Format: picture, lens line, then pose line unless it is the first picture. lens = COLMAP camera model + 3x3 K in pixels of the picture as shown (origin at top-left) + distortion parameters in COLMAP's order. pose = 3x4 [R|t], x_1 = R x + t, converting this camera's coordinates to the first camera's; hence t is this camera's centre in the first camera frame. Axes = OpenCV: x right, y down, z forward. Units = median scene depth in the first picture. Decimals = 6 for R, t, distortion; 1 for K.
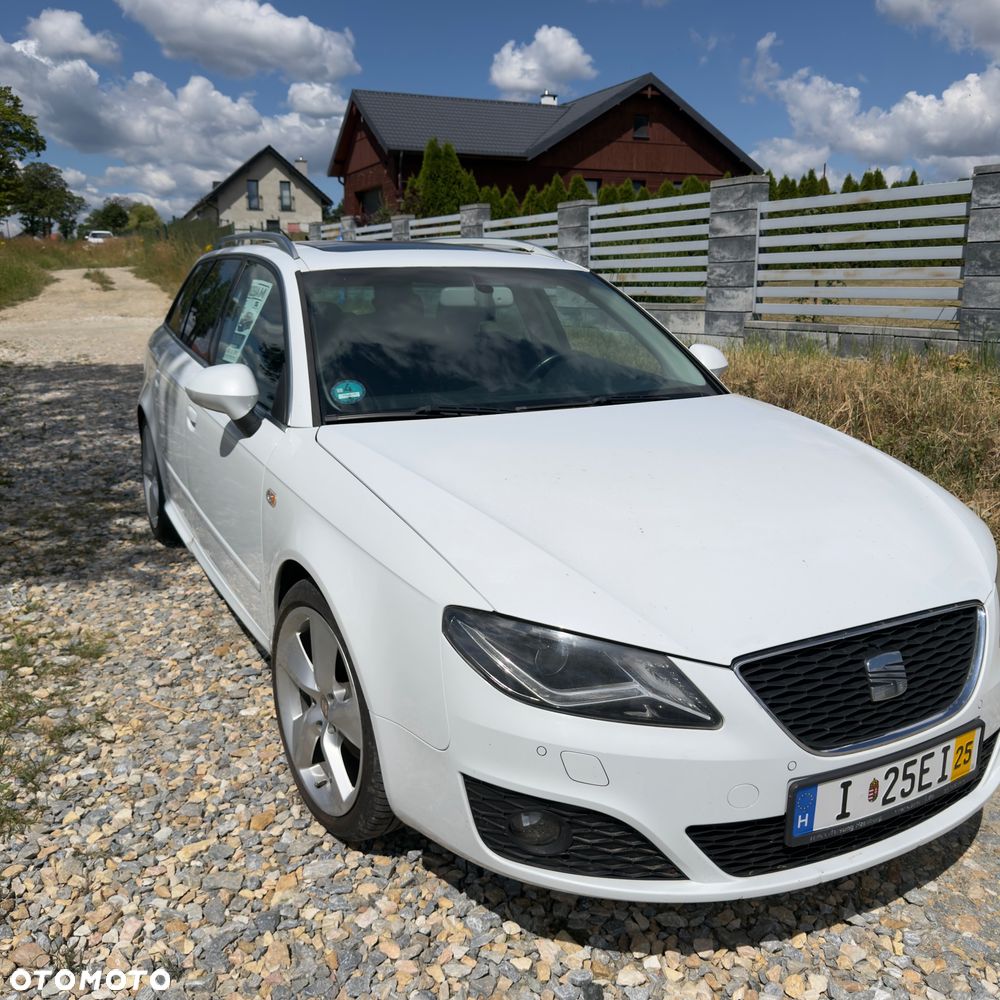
lens RADIAL K [[888.4, 0, 524.0], [0, 888.4, 525.1], [0, 0, 1]] dist [0.058715, -0.092175]
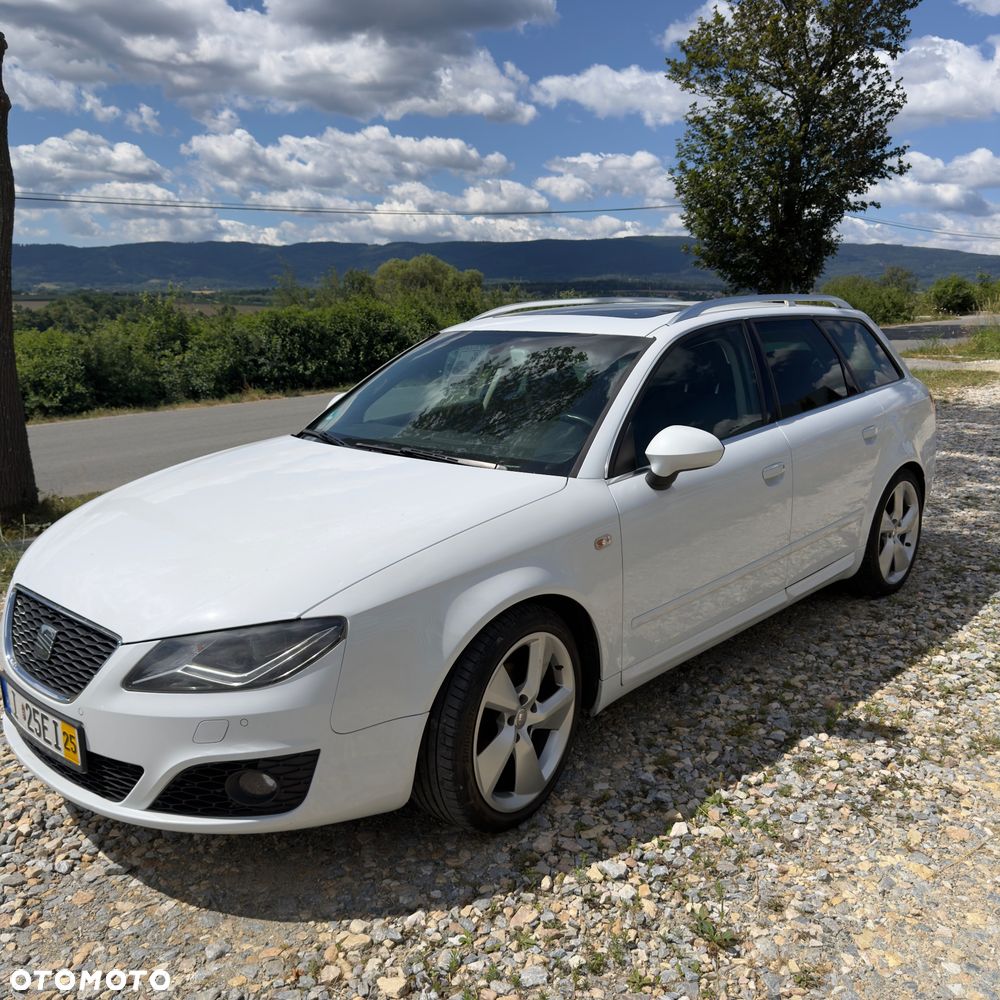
lens RADIAL K [[911.9, 0, 496.7], [0, 911.9, 503.6], [0, 0, 1]] dist [0.118341, -0.190103]
pose [[0.320209, 0.187835, -0.928539, 0.574061], [-0.252372, 0.961640, 0.107500, -0.108648], [0.913113, 0.199914, 0.355330, 0.326930]]
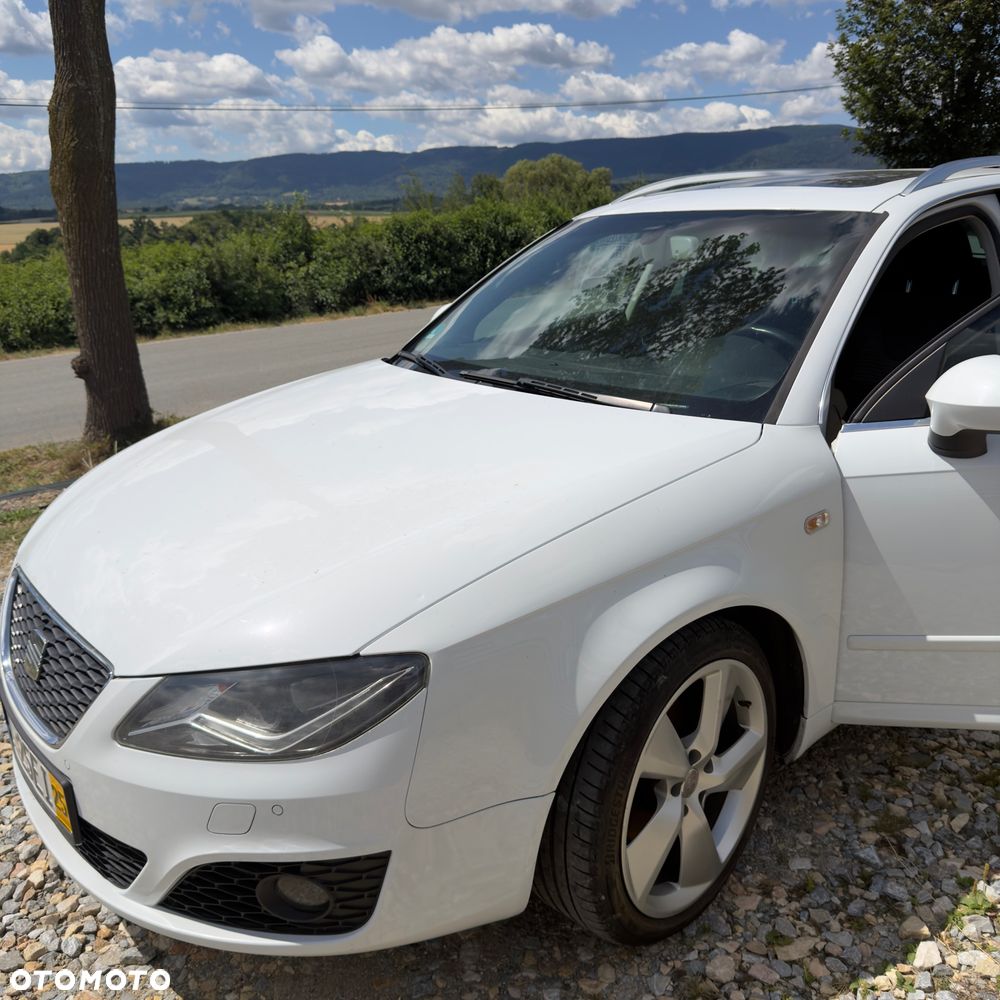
lens RADIAL K [[911.9, 0, 496.7], [0, 911.9, 503.6], [0, 0, 1]] dist [0.118341, -0.190103]
pose [[0.187833, 0.279680, -0.941540, 0.433890], [-0.236237, 0.943326, 0.233082, -0.106804], [0.953368, 0.178646, 0.243259, 0.364884]]
